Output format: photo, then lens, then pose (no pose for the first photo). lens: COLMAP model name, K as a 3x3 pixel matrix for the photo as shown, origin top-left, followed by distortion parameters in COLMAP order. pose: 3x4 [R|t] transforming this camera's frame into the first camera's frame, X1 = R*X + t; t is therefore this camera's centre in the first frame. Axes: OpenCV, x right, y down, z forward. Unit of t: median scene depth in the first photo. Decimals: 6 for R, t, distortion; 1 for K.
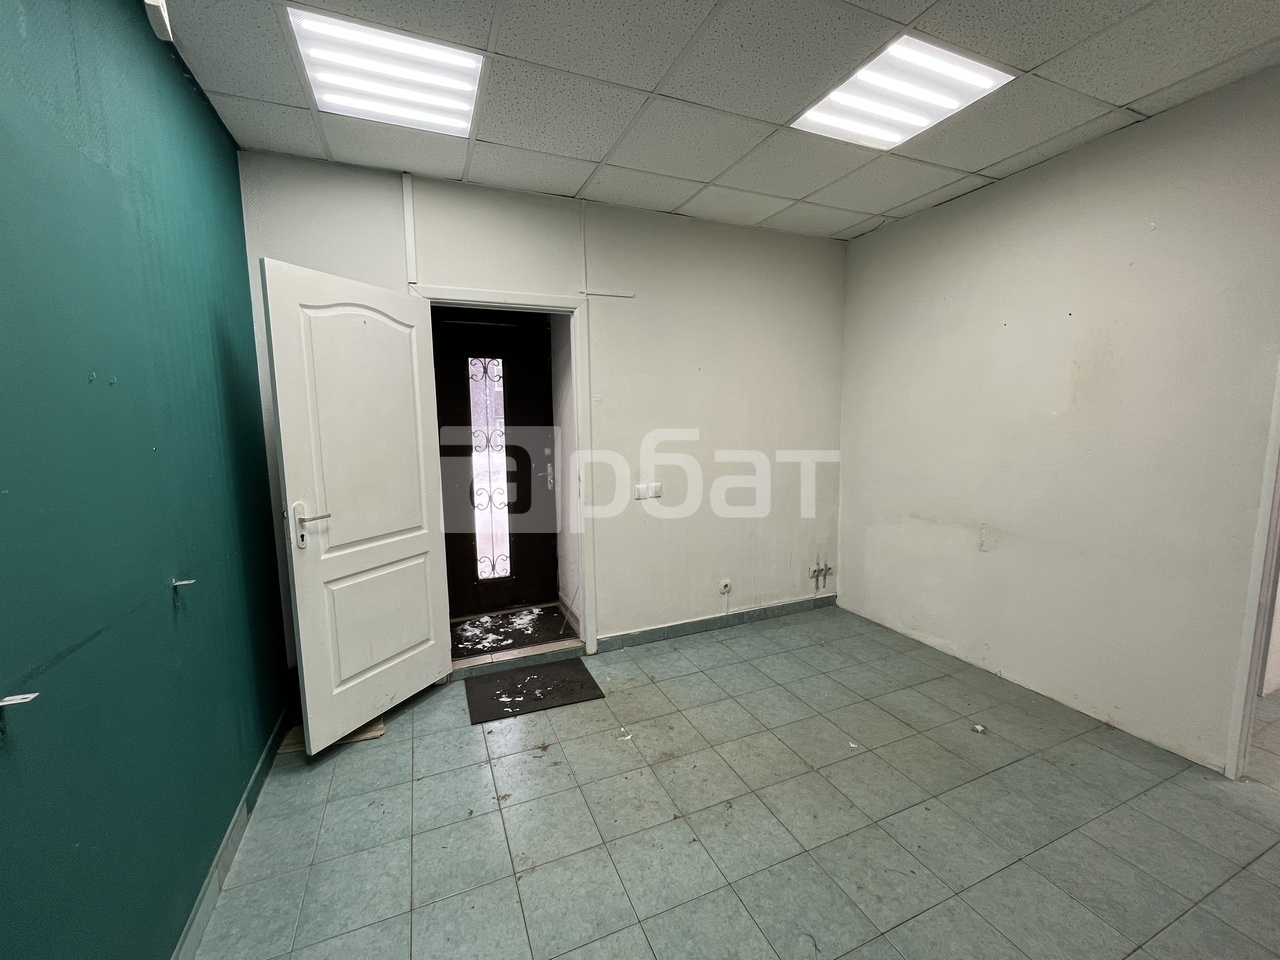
lens RADIAL K [[519.4, 0, 638.2], [0, 519.4, 478.5], [0, 0, 1]] dist [0.000093, -0.000607]
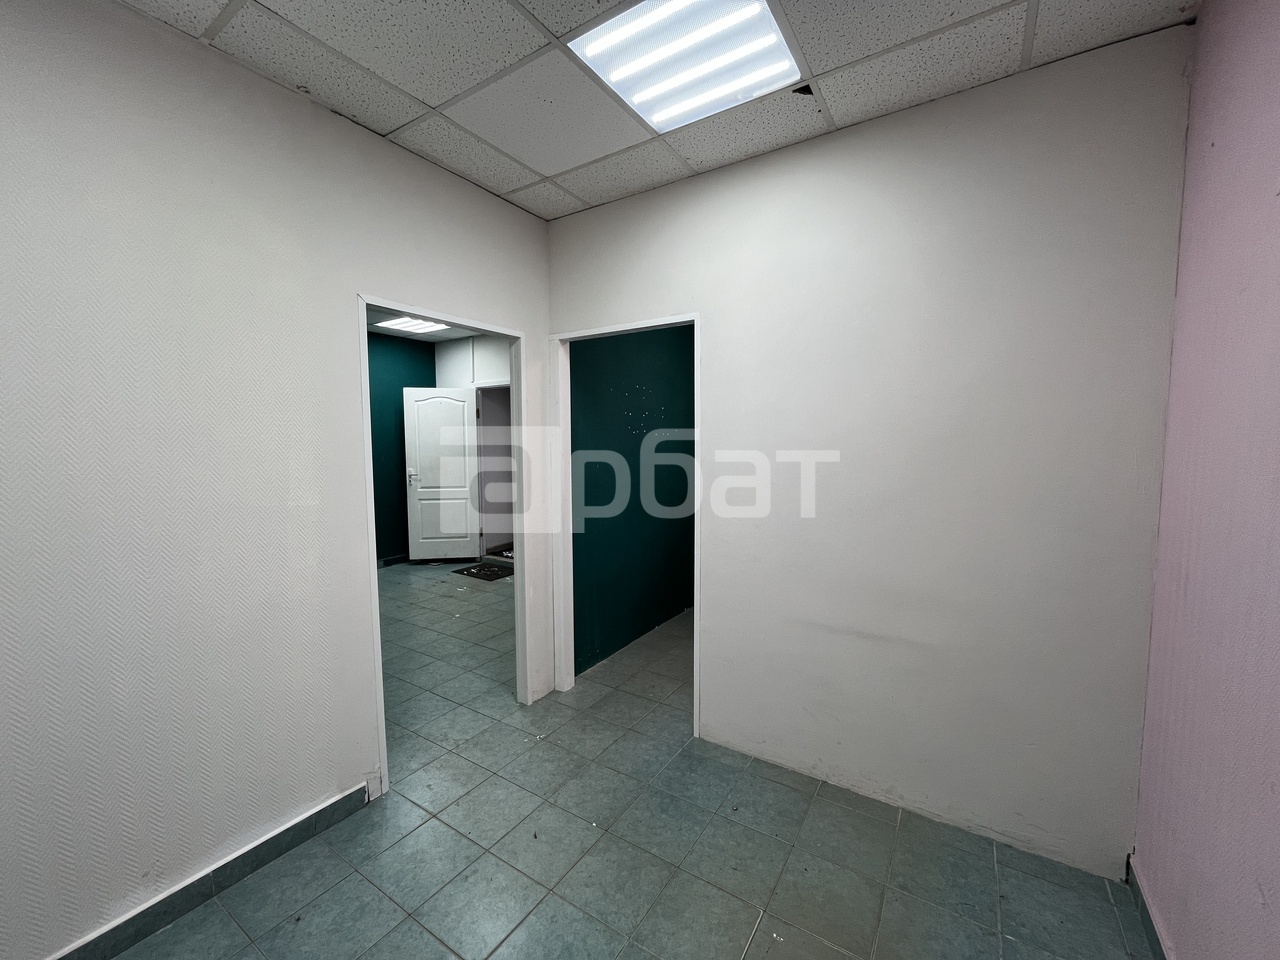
lens RADIAL K [[519.4, 0, 644.2], [0, 519.4, 477.3], [0, 0, 1]] dist [0.000093, -0.000607]
pose [[0.568589, 0.077018, -0.819008, 2.217939], [-0.099563, 0.994731, 0.024421, -0.097241], [0.816574, 0.067657, 0.573262, 0.370060]]
